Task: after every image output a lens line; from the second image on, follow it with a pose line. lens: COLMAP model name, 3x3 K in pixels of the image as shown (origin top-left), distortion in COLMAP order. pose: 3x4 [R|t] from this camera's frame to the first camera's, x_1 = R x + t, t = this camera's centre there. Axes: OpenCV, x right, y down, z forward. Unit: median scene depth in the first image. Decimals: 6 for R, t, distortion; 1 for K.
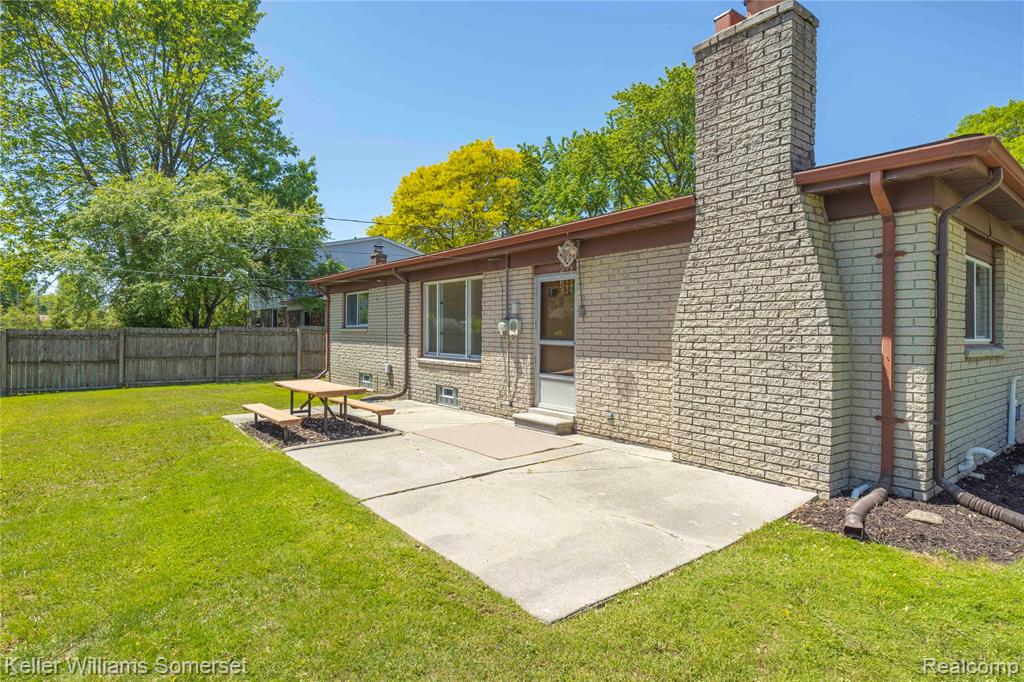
lens RADIAL K [[536.9, 0, 506.9], [0, 536.9, 339.2], [0, 0, 1]] dist [-0.001195, -0.000379]
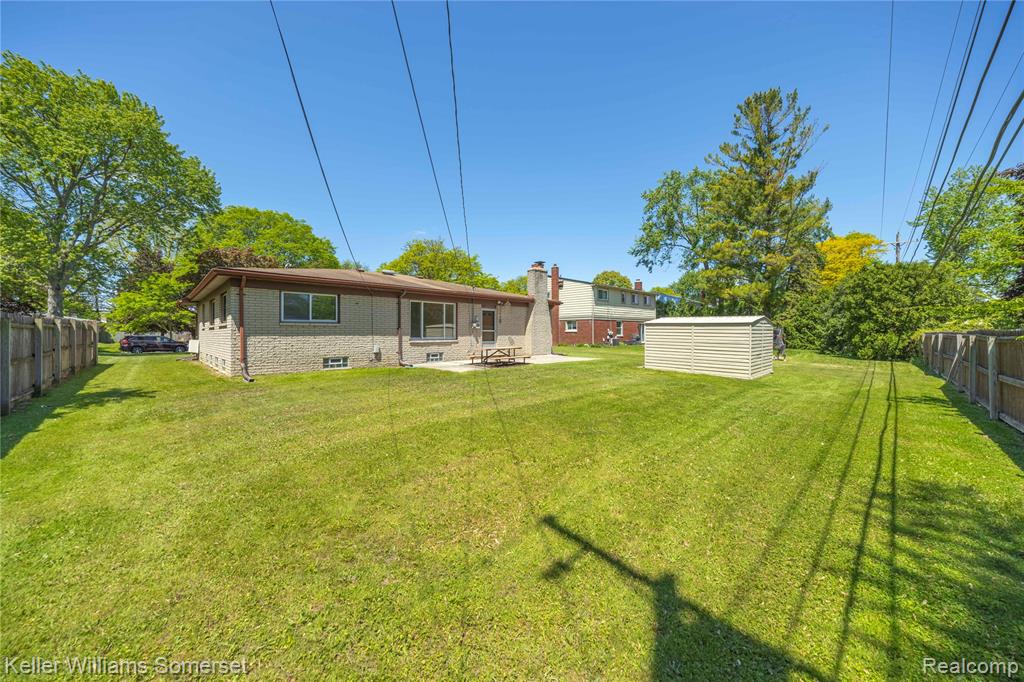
lens RADIAL K [[372.0, 0, 513.9], [0, 372.0, 336.2], [0, 0, 1]] dist [-0.000435, -0.000417]
pose [[-0.119327, -0.014093, 0.992755, -1.589459], [0.012879, 0.999793, 0.015741, 0.003823], [-0.992771, 0.014664, -0.119121, 0.864232]]
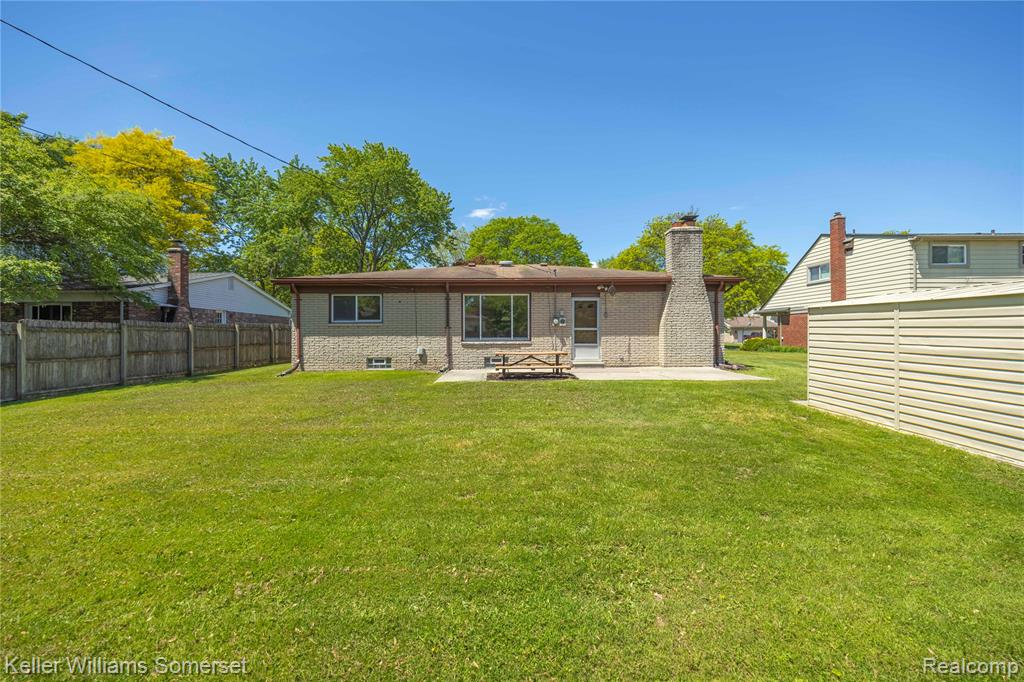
lens RADIAL K [[422.7, 0, 509.5], [0, 422.7, 344.2], [0, 0, 1]] dist [-0.000155, -0.000025]
pose [[0.606969, -0.027819, 0.794238, -1.146616], [0.019852, 0.999606, 0.019841, 0.021750], [-0.794477, 0.003725, 0.607283, 0.153378]]
